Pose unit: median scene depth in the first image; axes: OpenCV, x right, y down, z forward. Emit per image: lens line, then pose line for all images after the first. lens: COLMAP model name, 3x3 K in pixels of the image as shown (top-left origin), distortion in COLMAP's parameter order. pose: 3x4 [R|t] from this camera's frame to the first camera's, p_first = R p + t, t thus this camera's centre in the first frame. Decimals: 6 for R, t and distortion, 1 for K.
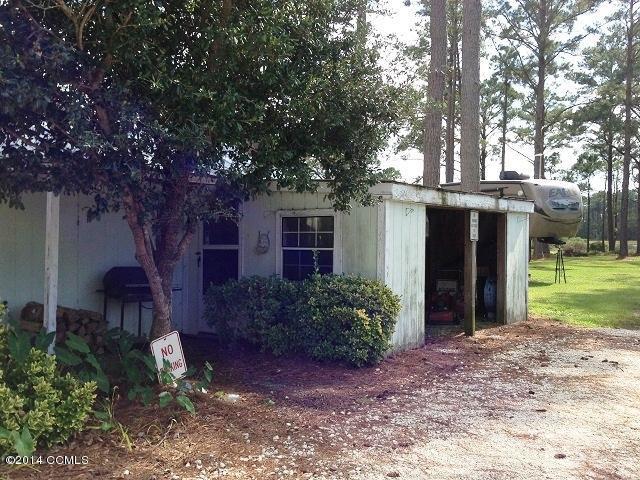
lens RADIAL K [[674.4, 0, 322.5], [0, 674.4, 238.6], [0, 0, 1]] dist [0.062804, 0.000000]
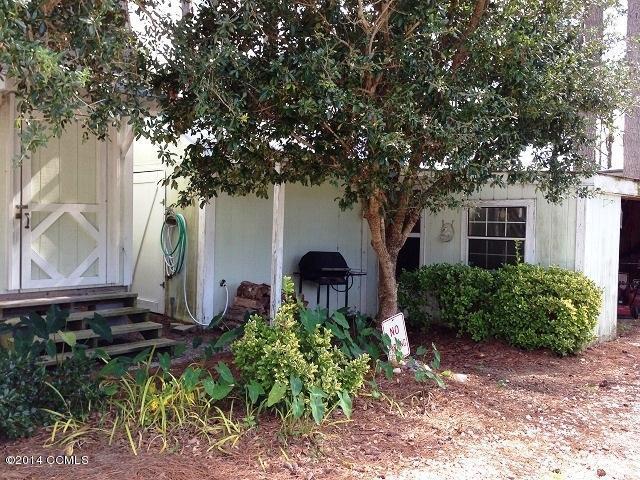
lens RADIAL K [[674.4, 0, 318.2], [0, 674.4, 239.4], [0, 0, 1]] dist [0.062804, 0.000000]
pose [[0.985841, 0.020386, -0.166438, -0.139225], [-0.016988, 0.999618, 0.021817, -0.001305], [0.166819, -0.018681, 0.985811, -0.065129]]
